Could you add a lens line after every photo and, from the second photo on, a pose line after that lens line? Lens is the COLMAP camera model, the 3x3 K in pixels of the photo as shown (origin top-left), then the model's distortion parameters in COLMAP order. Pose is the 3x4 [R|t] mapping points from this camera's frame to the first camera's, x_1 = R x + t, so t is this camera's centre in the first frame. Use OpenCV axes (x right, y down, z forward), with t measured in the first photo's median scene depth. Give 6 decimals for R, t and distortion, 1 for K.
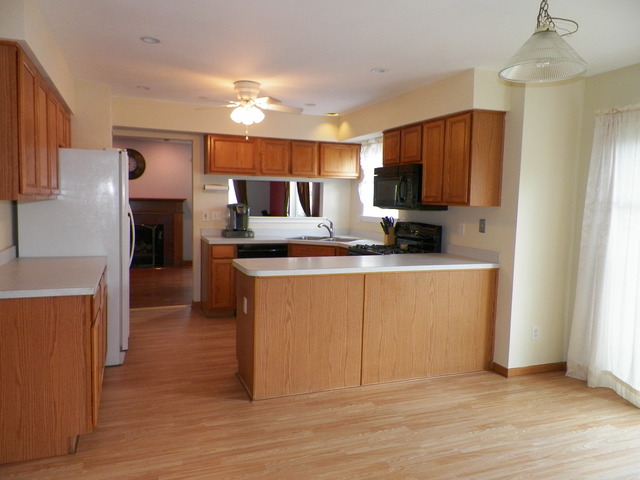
lens RADIAL K [[486.2, 0, 319.9], [0, 486.2, 238.0], [0, 0, 1]] dist [0.013621, -0.008654]
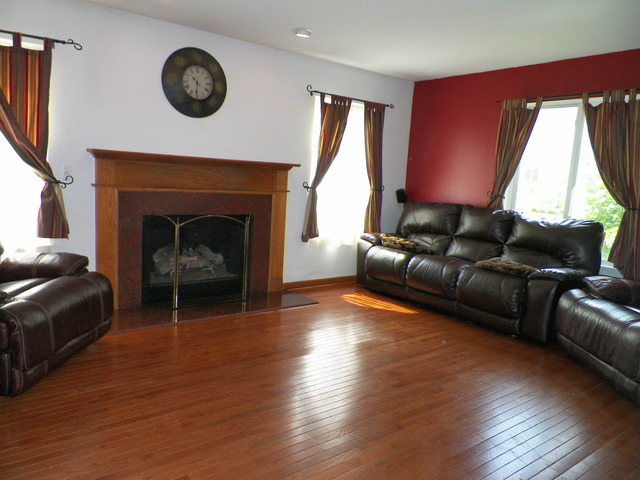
lens RADIAL K [[486.2, 0, 319.9], [0, 486.2, 238.0], [0, 0, 1]] dist [0.013621, -0.008654]
pose [[0.956865, -0.000561, 0.290533, -0.662564], [-0.017067, 0.998163, 0.058136, -0.056885], [-0.290032, -0.060587, 0.955097, 0.843959]]
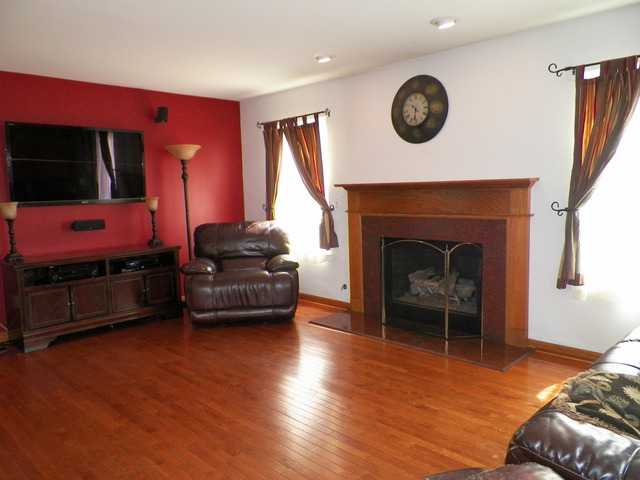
lens RADIAL K [[486.2, 0, 319.9], [0, 486.2, 238.0], [0, 0, 1]] dist [0.013621, -0.008654]
pose [[0.410513, 0.064650, -0.909560, -0.004754], [-0.037224, 0.997840, 0.054125, -0.082574], [0.911095, 0.011638, 0.412033, 1.168618]]
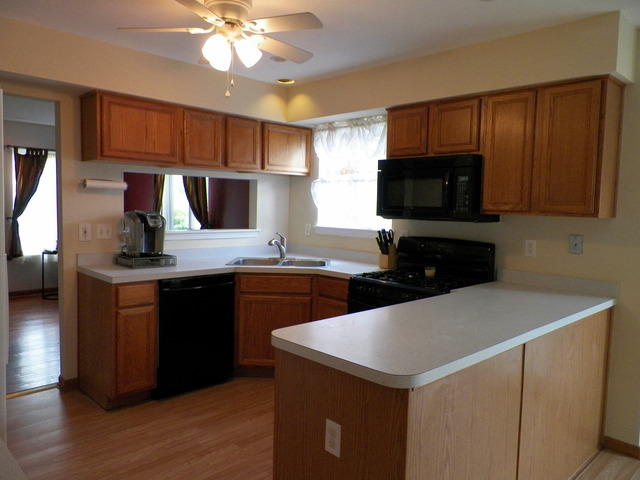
lens RADIAL K [[486.2, 0, 319.9], [0, 486.2, 238.0], [0, 0, 1]] dist [0.013621, -0.008654]
pose [[0.919286, -0.025602, 0.392756, -0.209427], [0.026356, 0.999647, 0.003472, -0.033494], [-0.392706, 0.007160, 0.919636, 0.350851]]
